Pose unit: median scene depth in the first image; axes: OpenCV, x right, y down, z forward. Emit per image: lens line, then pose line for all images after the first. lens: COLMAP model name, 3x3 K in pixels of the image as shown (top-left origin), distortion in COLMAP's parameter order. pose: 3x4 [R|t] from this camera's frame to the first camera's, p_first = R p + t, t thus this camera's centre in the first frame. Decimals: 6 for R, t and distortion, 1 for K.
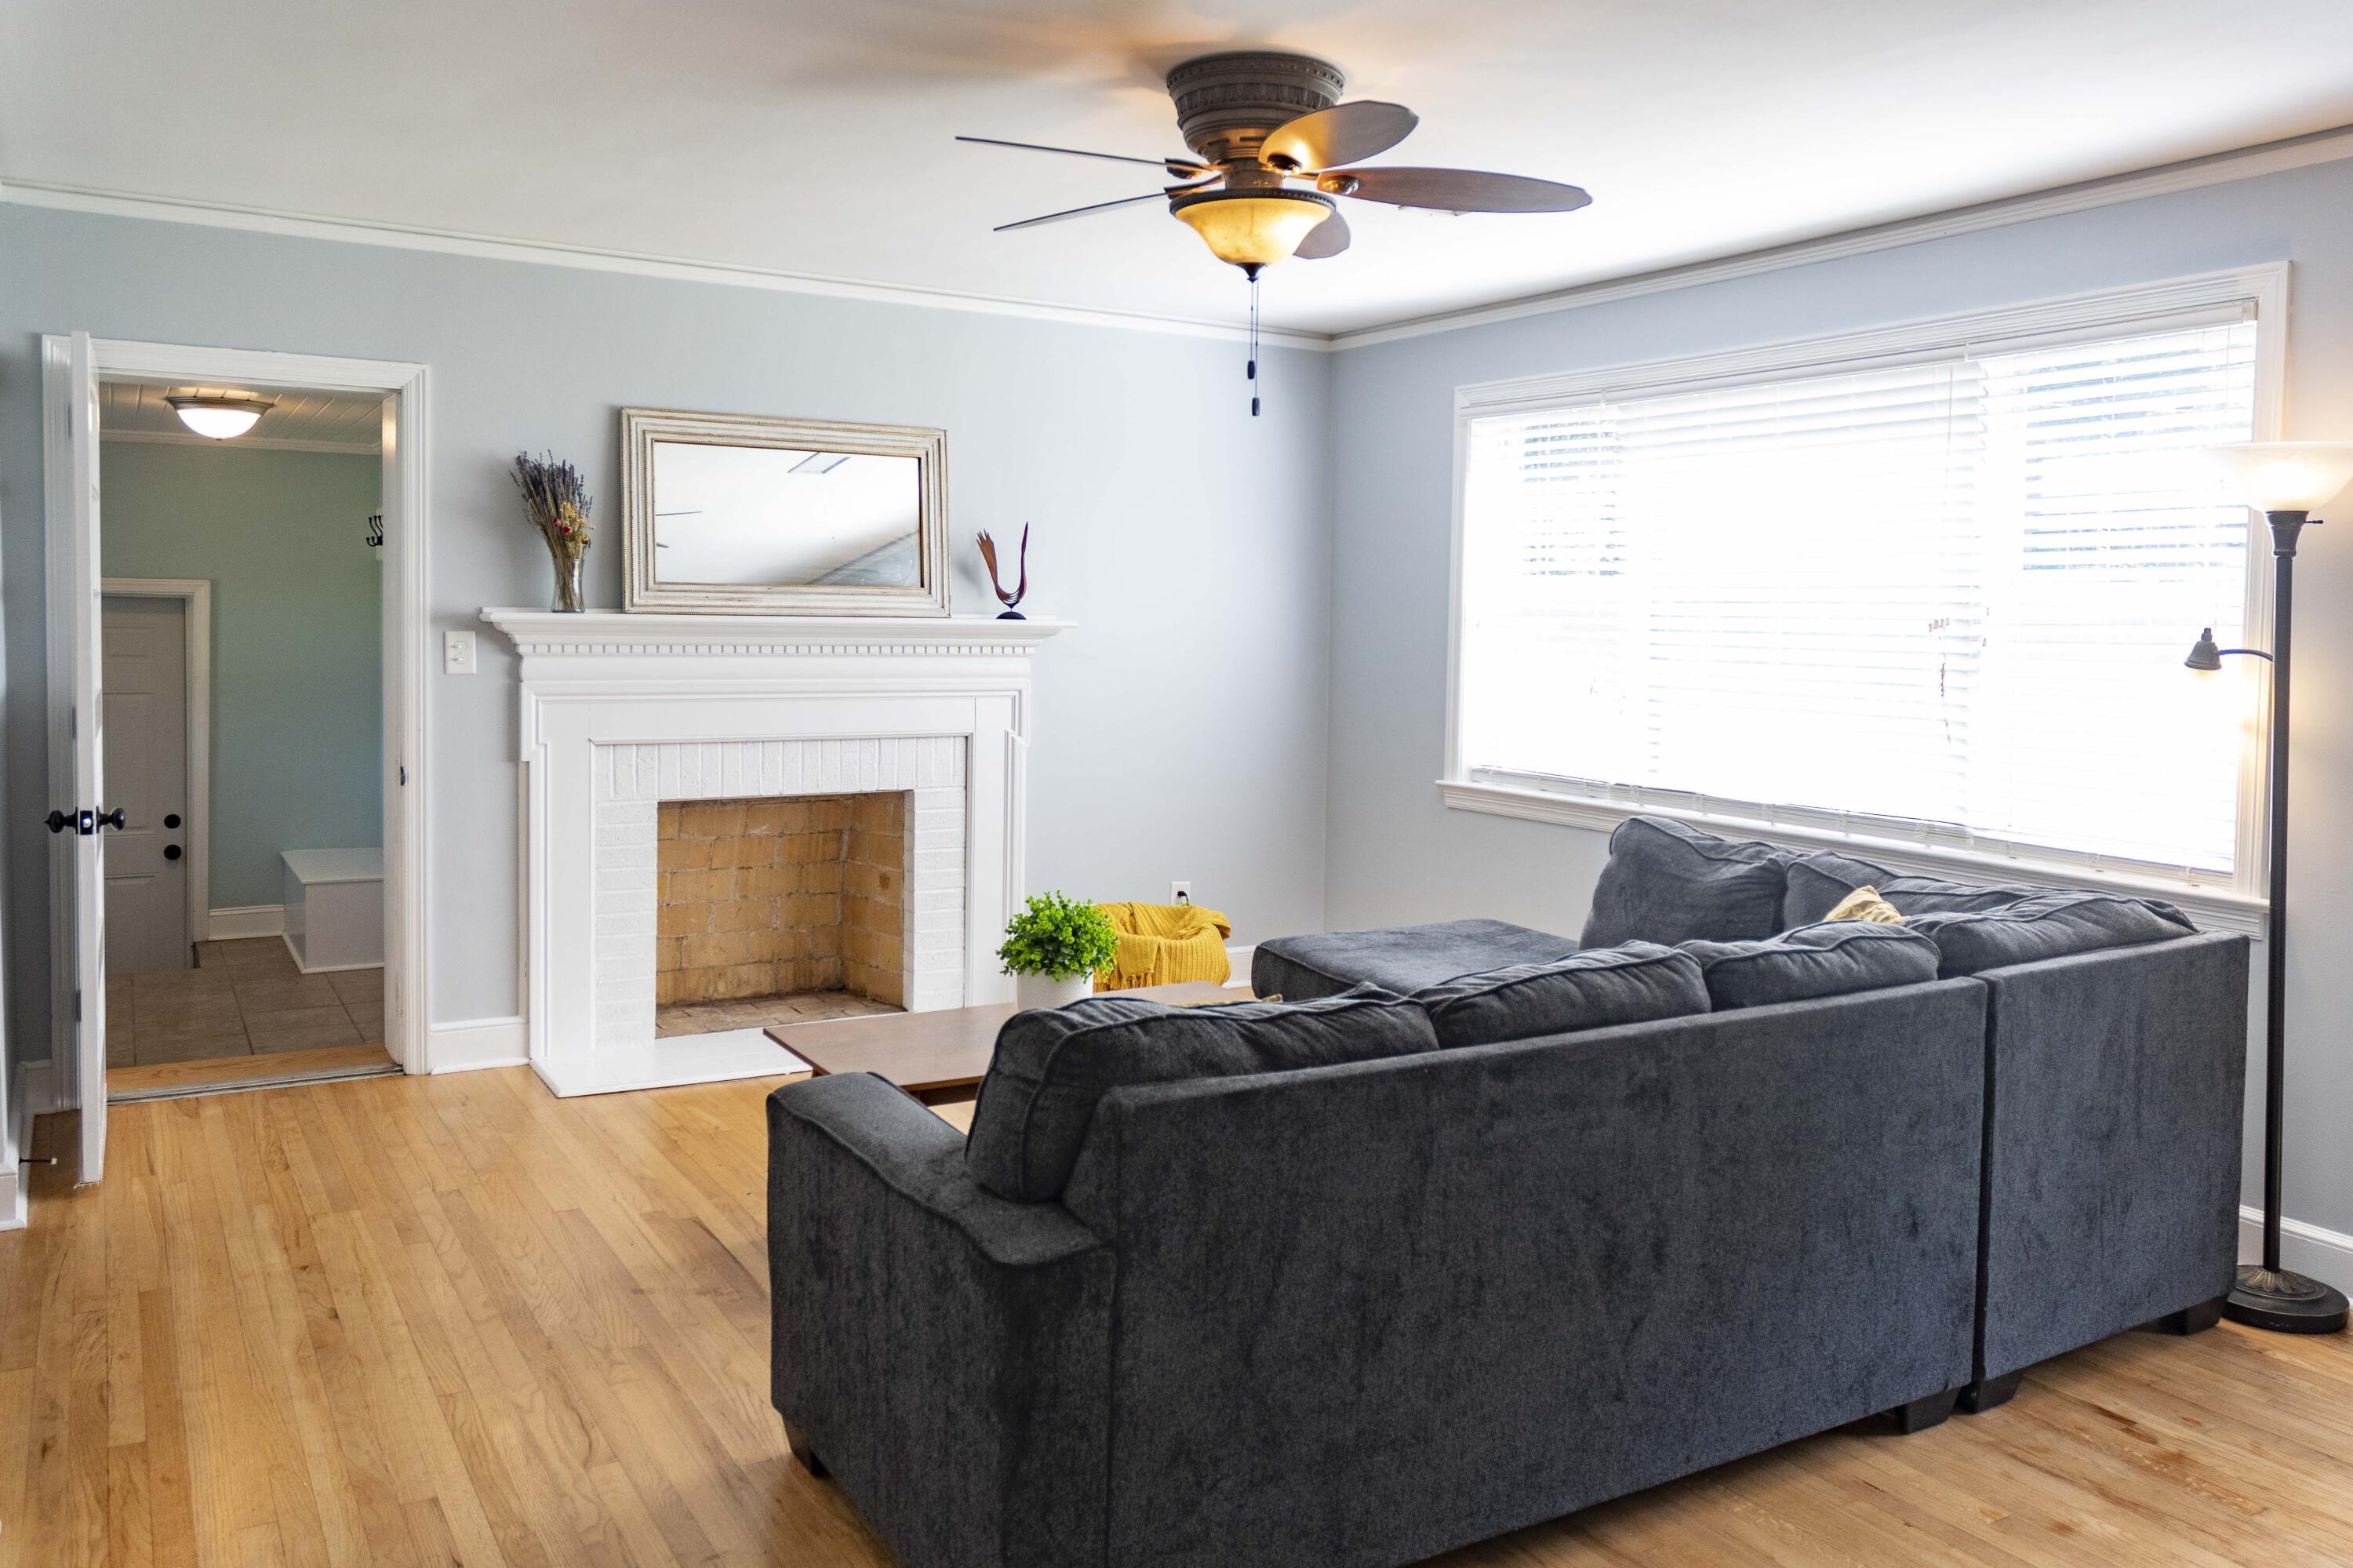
lens RADIAL K [[1827.6, 0, 1179.2], [0, 1827.6, 714.0], [0, 0, 1]] dist [0.000590, -0.000054]
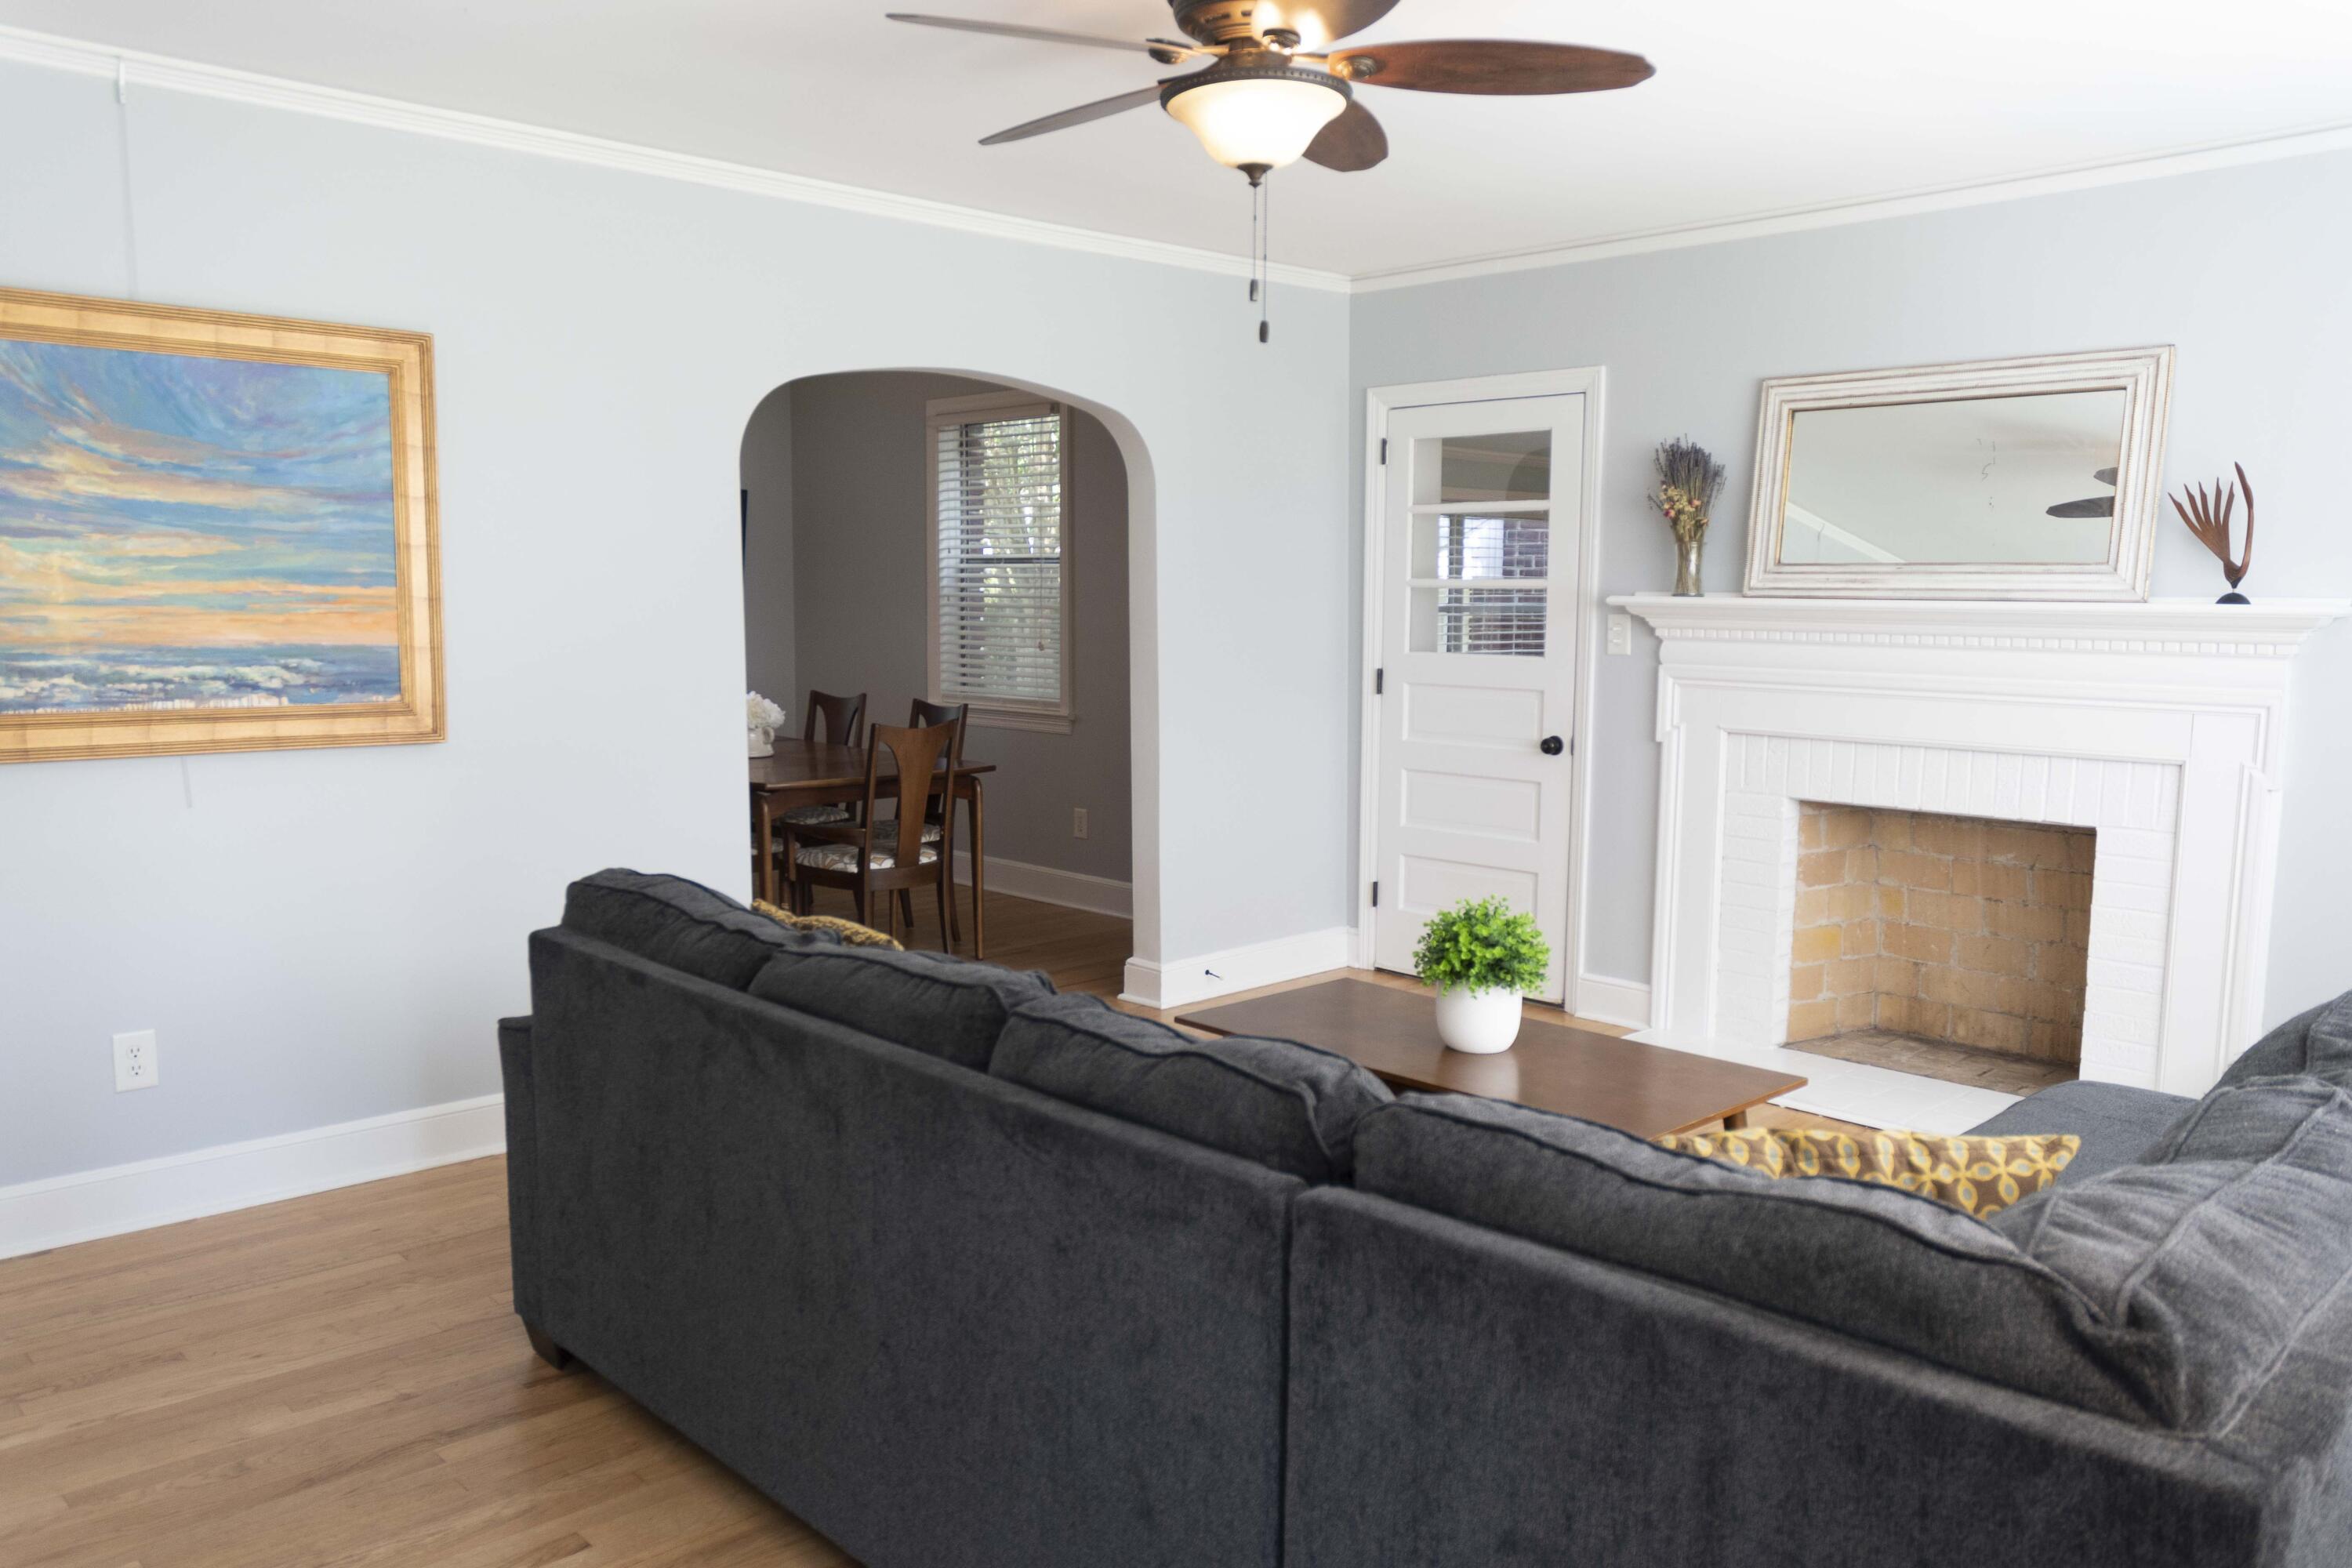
lens RADIAL K [[1770.7, 0, 1176.0], [0, 1770.7, 784.0], [0, 0, 1]] dist [-0.003969, 0.000145]
pose [[0.222870, 0.094959, -0.970212, 0.523216], [-0.059494, 0.994714, 0.083691, -0.017056], [0.973031, 0.039069, 0.227342, 0.487233]]
